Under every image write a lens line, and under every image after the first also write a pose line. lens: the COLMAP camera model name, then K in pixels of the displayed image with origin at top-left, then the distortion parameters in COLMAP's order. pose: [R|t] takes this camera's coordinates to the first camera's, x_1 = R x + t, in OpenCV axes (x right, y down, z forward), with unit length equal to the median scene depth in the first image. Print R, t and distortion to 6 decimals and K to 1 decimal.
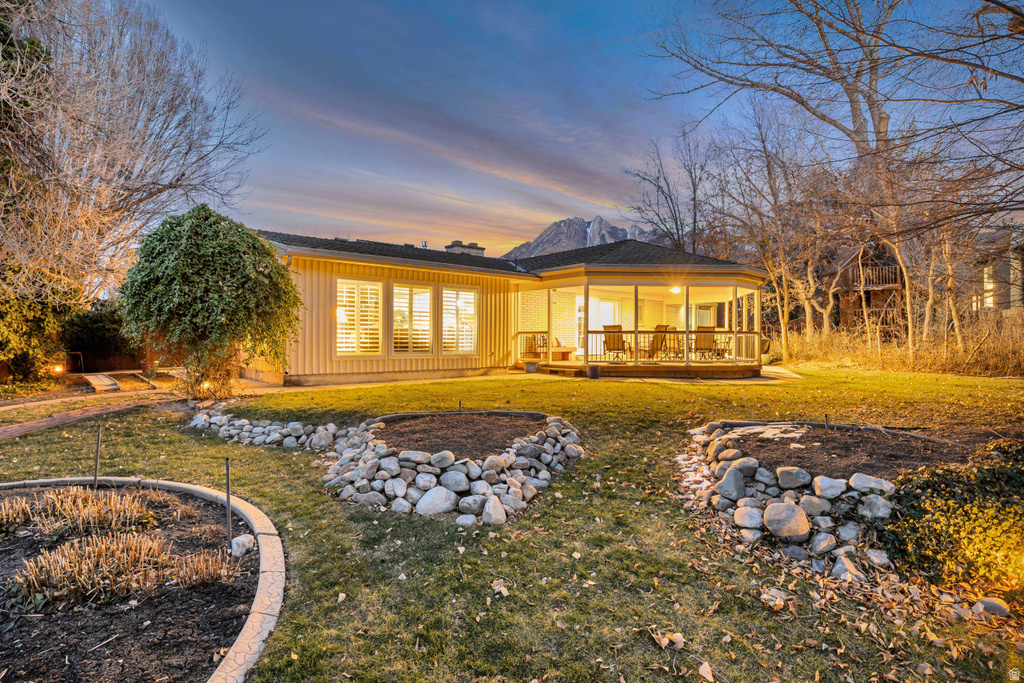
lens RADIAL K [[506.5, 0, 512.1], [0, 506.5, 339.6], [0, 0, 1]] dist [-0.011757, -0.000168]
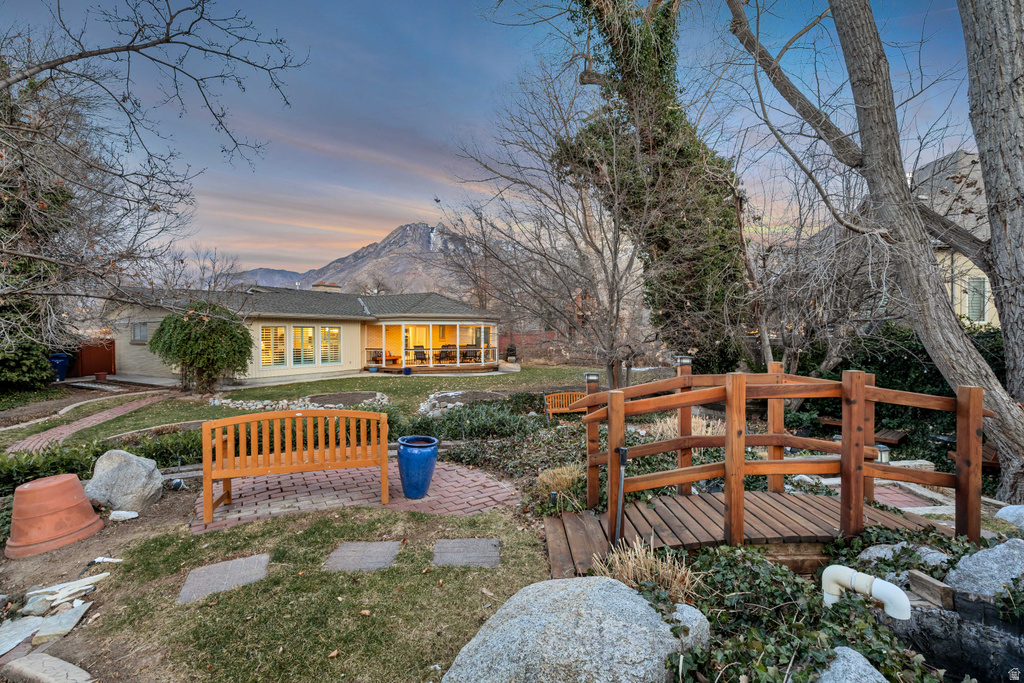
lens RADIAL K [[463.3, 0, 511.7], [0, 463.3, 339.6], [0, 0, 1]] dist [-0.011997, -0.000089]
pose [[0.950724, -0.010098, 0.309875, -0.002489], [0.005322, 0.999854, 0.016254, -0.077083], [-0.309994, -0.013804, 0.950638, -0.721660]]
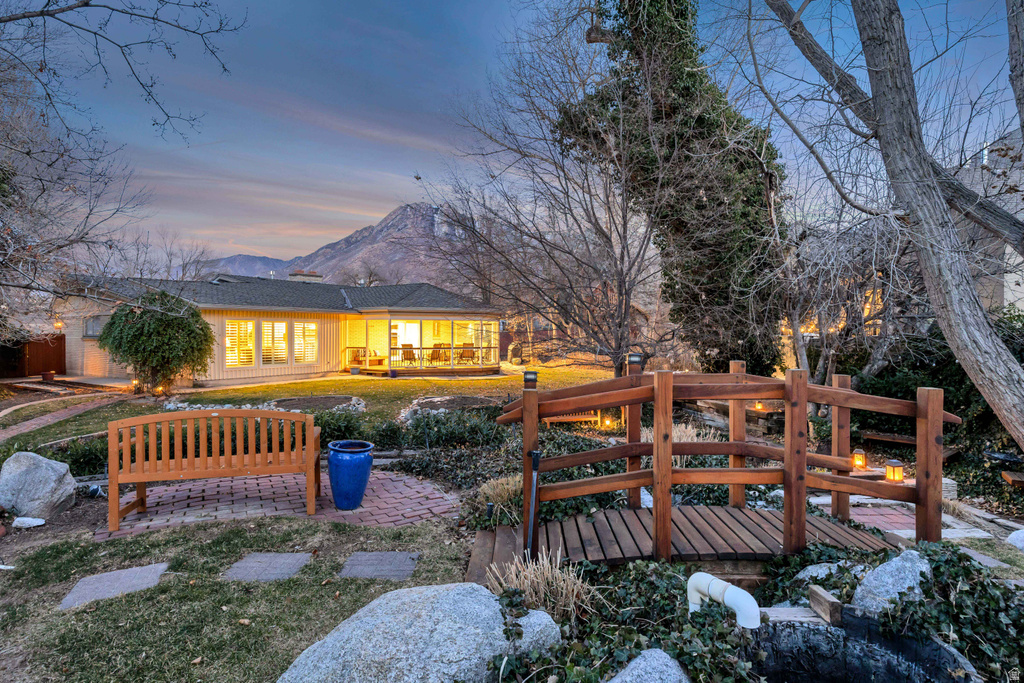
lens RADIAL K [[540.1, 0, 512.8], [0, 540.1, 338.9], [0, 0, 1]] dist [-0.006714, -0.002058]
pose [[0.959489, -0.003938, 0.281717, 0.038413], [-0.000797, 0.999860, 0.016688, -0.074644], [-0.281743, -0.016237, 0.959352, -0.750166]]
